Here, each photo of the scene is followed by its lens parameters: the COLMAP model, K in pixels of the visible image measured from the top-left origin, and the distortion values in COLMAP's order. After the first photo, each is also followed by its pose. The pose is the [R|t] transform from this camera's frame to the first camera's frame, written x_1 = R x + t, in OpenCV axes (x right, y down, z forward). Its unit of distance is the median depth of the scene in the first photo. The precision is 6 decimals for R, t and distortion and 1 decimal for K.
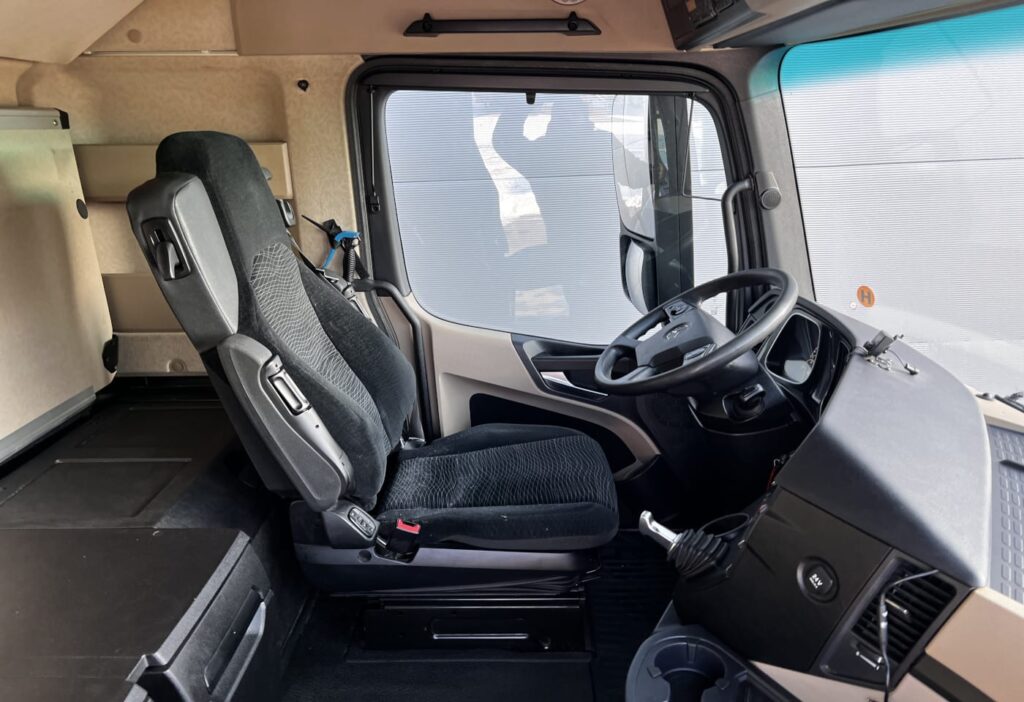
lens RADIAL K [[783.5, 0, 507.7], [0, 783.5, 354.3], [0, 0, 1]] dist [0.067565, -0.079192]
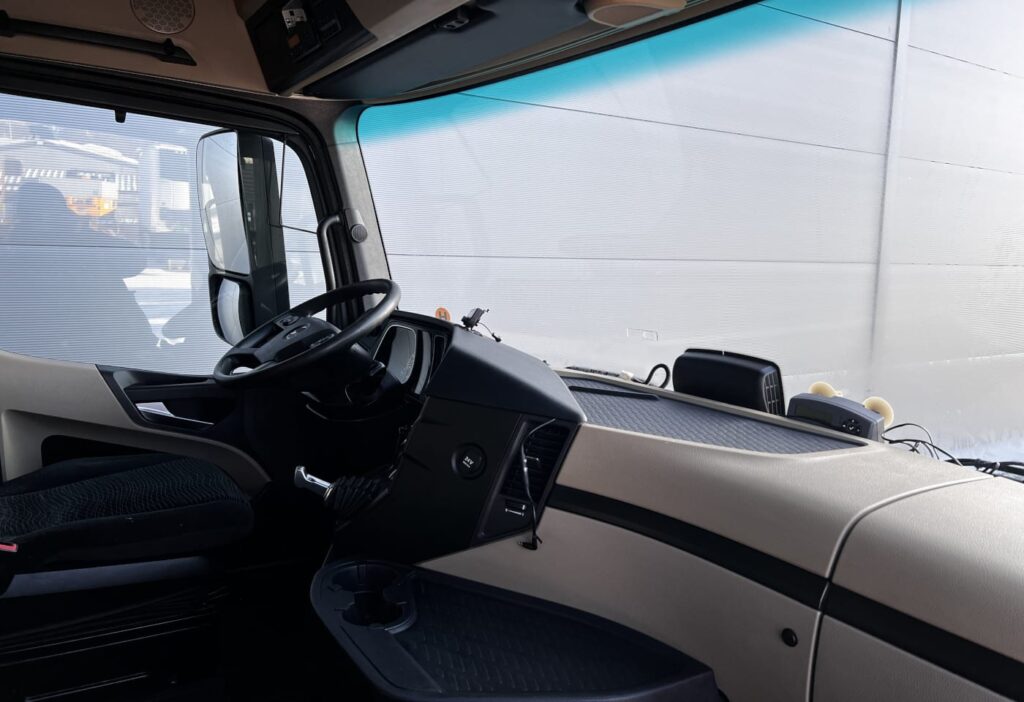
lens RADIAL K [[843.3, 0, 511.2], [0, 843.3, 350.4], [0, 0, 1]] dist [0.038214, -0.007847]
pose [[0.834570, -0.001330, 0.550901, -0.158842], [0.119485, 0.976630, -0.178652, 0.220205], [-0.537789, 0.214922, 0.815225, -0.067062]]
